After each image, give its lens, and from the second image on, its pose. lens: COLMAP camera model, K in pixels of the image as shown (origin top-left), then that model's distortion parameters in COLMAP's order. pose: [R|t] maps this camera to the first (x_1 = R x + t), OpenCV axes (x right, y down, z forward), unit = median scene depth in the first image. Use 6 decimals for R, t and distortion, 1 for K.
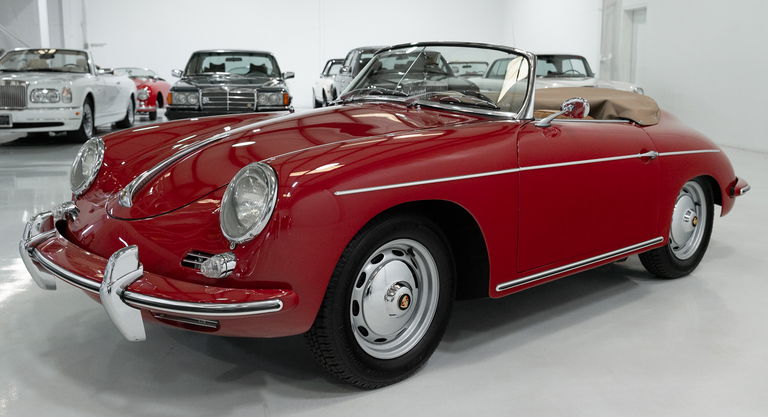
lens RADIAL K [[741.0, 0, 376.8], [0, 741.0, 175.3], [0, 0, 1]] dist [0.010423, 0.000000]
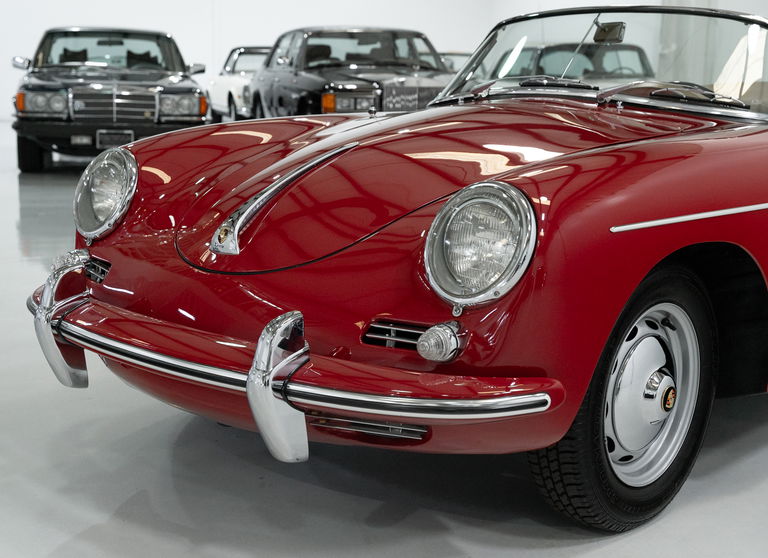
lens RADIAL K [[1132.7, 0, 358.4], [0, 1132.7, 259.3], [0, 0, 1]] dist [0.027146, 0.000000]
pose [[0.996966, -0.000045, 0.077839, -0.282185], [-0.001994, 0.999657, 0.026122, 0.019943], [-0.077813, -0.026198, 0.996624, 0.025851]]
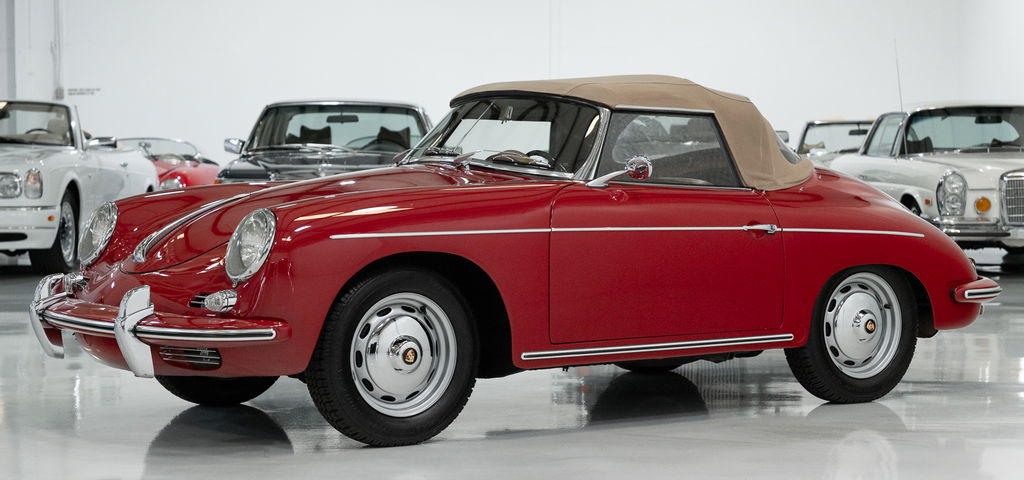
lens RADIAL K [[1858.1, 0, 508.2], [0, 1858.1, 234.6], [0, 0, 1]] dist [0.070043, 0.000000]
pose [[0.991985, 0.002928, -0.126321, 0.429683], [-0.014755, 0.995577, -0.092787, 0.212973], [0.125490, 0.093907, 0.987640, -1.293081]]
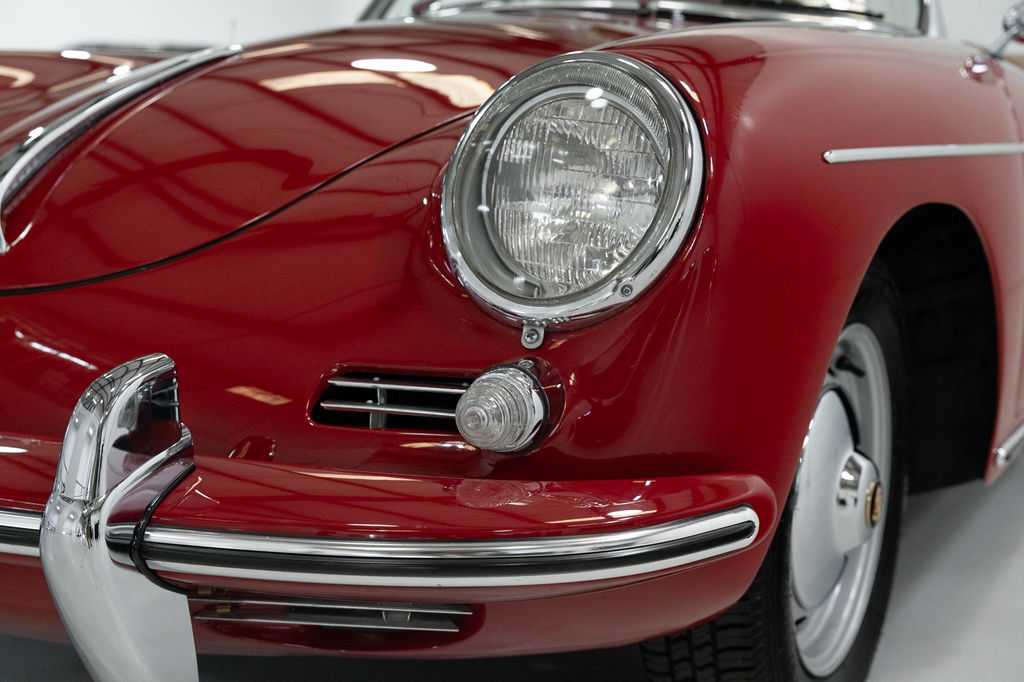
lens RADIAL K [[1461.2, 0, 513.5], [0, 1461.2, 341.9], [0, 0, 1]] dist [-0.021839, 0.000000]
pose [[0.942324, -0.041820, 0.332079, -0.306973], [0.035417, 0.999052, 0.025313, 0.065673], [-0.332823, -0.012092, 0.942912, 0.377545]]
